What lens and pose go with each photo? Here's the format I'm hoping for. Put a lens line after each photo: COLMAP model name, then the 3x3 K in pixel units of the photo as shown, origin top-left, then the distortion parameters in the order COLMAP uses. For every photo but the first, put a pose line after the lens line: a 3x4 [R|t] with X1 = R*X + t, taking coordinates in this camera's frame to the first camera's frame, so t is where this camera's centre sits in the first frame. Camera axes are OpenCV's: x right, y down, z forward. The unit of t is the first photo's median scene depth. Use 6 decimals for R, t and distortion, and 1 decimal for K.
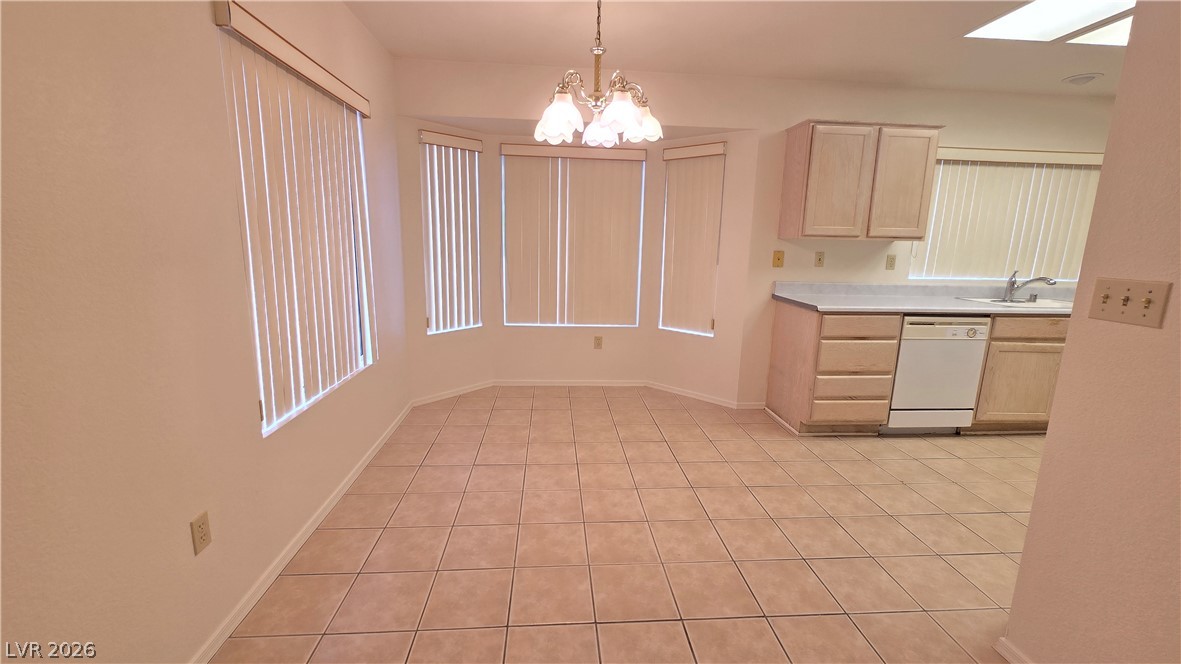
lens RADIAL K [[482.0, 0, 586.6], [0, 482.0, 332.0], [0, 0, 1]] dist [-0.002695, 0.001235]
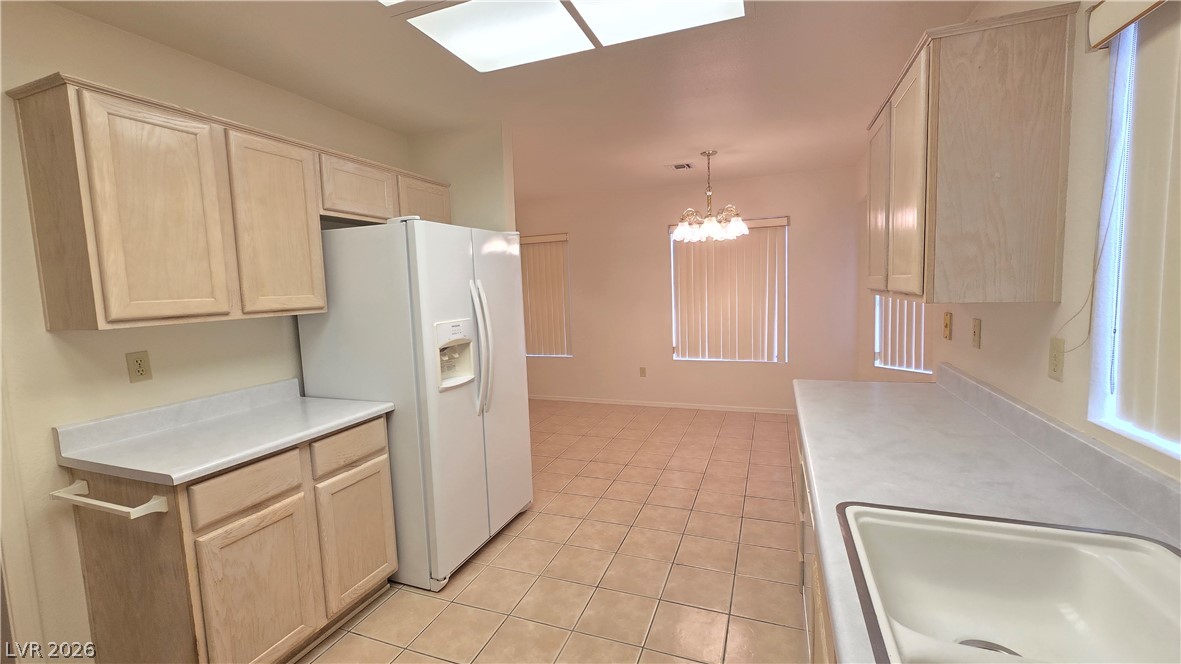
lens RADIAL K [[482.0, 0, 586.3], [0, 482.0, 331.1], [0, 0, 1]] dist [-0.002695, 0.001235]
pose [[-0.425009, 0.084769, -0.901211, 1.104264], [-0.146225, 0.976100, 0.160772, -0.173972], [0.893300, 0.200109, -0.402456, 0.824021]]
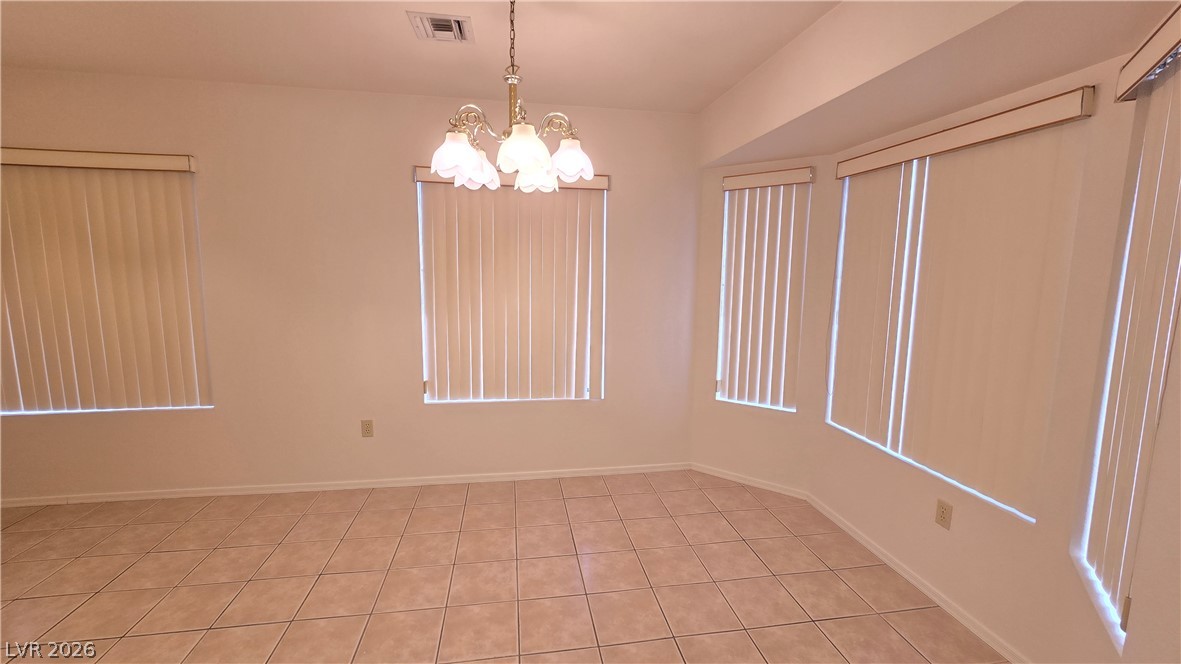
lens RADIAL K [[482.0, 0, 586.5], [0, 482.0, 330.9], [0, 0, 1]] dist [-0.002695, 0.001235]
pose [[0.091808, 0.108740, -0.989822, 0.525074], [-0.203453, 0.975099, 0.088252, -0.149792], [0.974771, 0.193280, 0.111645, 0.645532]]
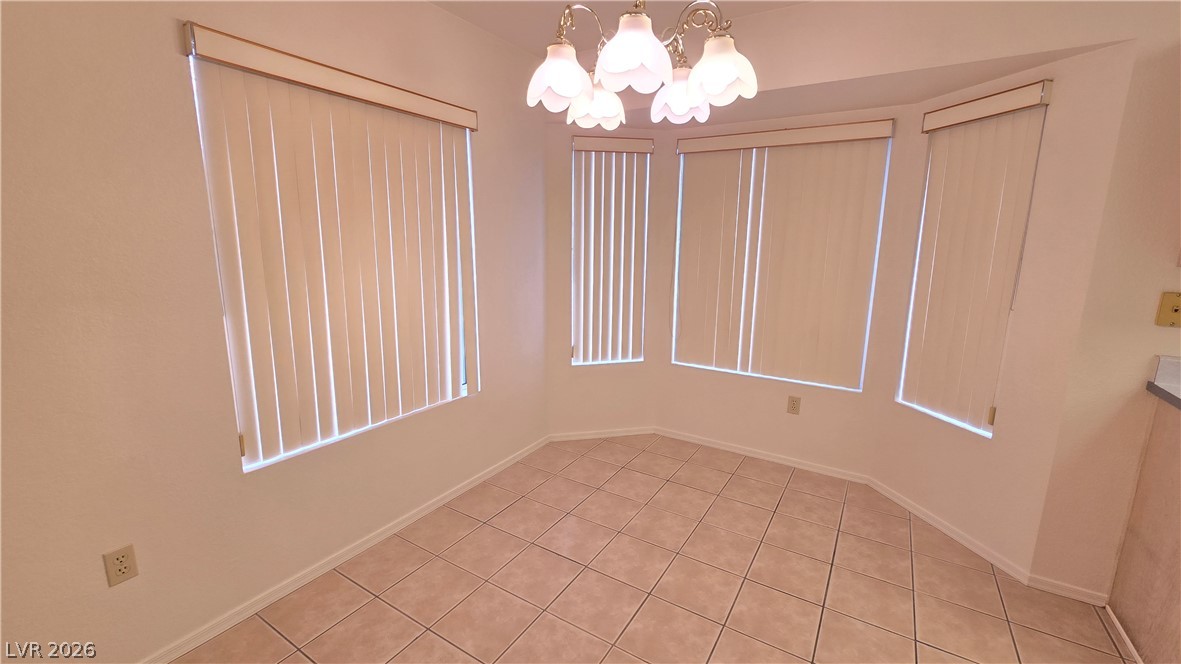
lens RADIAL K [[482.0, 0, 589.4], [0, 482.0, 331.3], [0, 0, 1]] dist [-0.002695, 0.001235]
pose [[0.809295, 0.097944, -0.579180, 0.208171], [-0.108333, 0.993974, 0.016714, -0.075473], [0.577327, 0.049218, 0.815028, 0.290466]]
